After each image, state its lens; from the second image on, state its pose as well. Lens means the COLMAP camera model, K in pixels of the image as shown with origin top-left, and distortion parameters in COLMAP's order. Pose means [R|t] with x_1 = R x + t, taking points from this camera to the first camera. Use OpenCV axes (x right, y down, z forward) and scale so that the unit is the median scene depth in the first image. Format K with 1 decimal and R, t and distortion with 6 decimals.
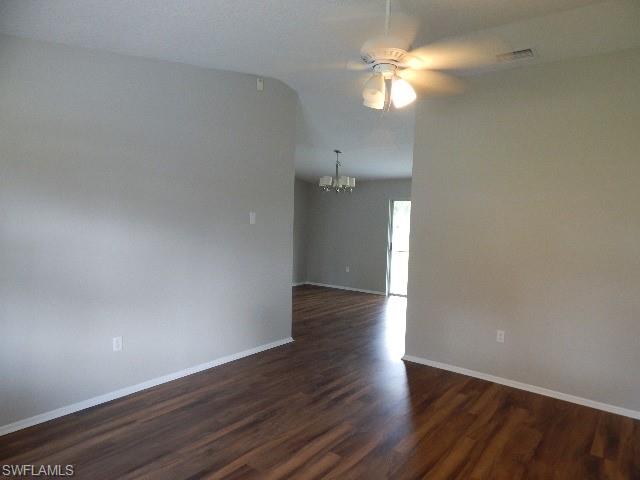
lens RADIAL K [[416.6, 0, 320.2], [0, 416.6, 239.9], [0, 0, 1]] dist [-0.000025, -0.012552]
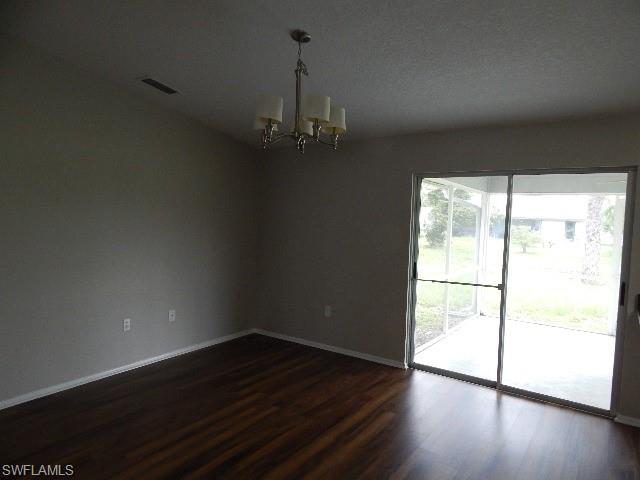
lens RADIAL K [[416.6, 0, 319.7], [0, 416.6, 240.7], [0, 0, 1]] dist [-0.000025, -0.012552]
pose [[0.998712, -0.009620, 0.049826, 0.033120], [0.009107, 0.999903, 0.010503, -0.024491], [-0.049923, -0.010036, 0.998703, 0.520186]]
